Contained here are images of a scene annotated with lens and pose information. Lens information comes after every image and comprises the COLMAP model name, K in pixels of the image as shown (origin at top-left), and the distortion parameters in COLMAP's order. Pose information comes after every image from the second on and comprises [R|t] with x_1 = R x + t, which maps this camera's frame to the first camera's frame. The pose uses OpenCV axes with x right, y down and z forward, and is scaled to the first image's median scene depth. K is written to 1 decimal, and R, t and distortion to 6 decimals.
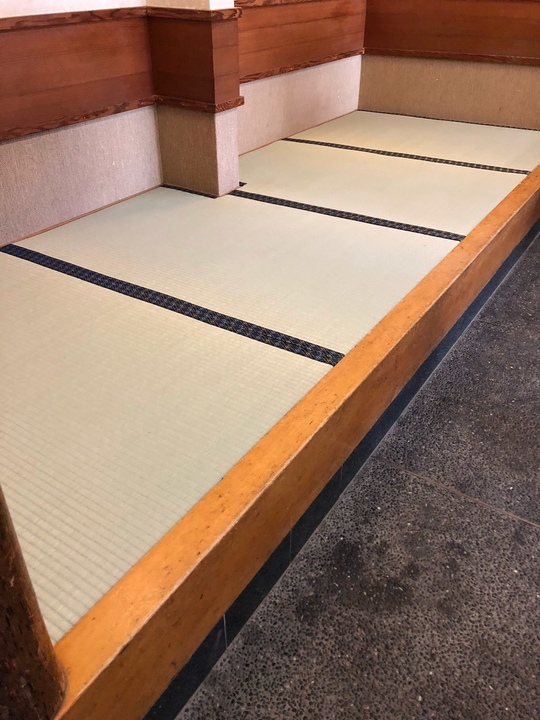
lens RADIAL K [[588.8, 0, 270.0], [0, 588.8, 360.0], [0, 0, 1]] dist [0.008379, 0.002352]
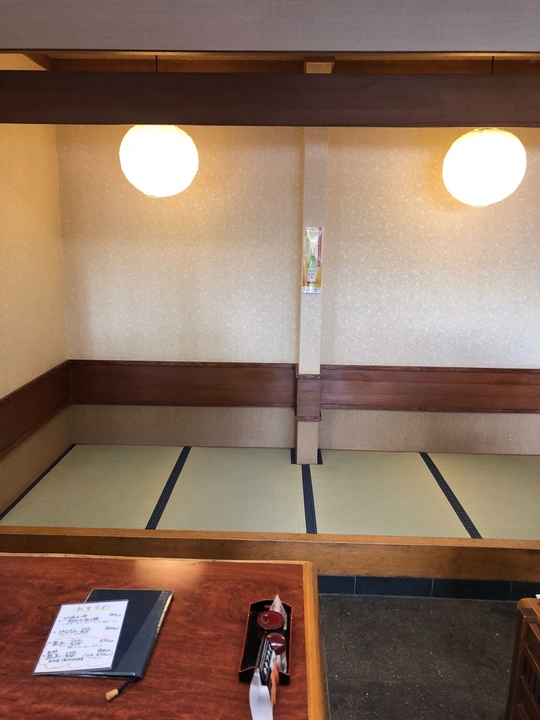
lens RADIAL K [[588.8, 0, 270.0], [0, 588.8, 360.0], [0, 0, 1]] dist [0.008379, 0.002352]
pose [[0.519220, 0.190352, -0.833172, 1.291829], [-0.488181, 0.866242, -0.106319, -0.334024], [0.701491, 0.461942, 0.542697, -0.123939]]
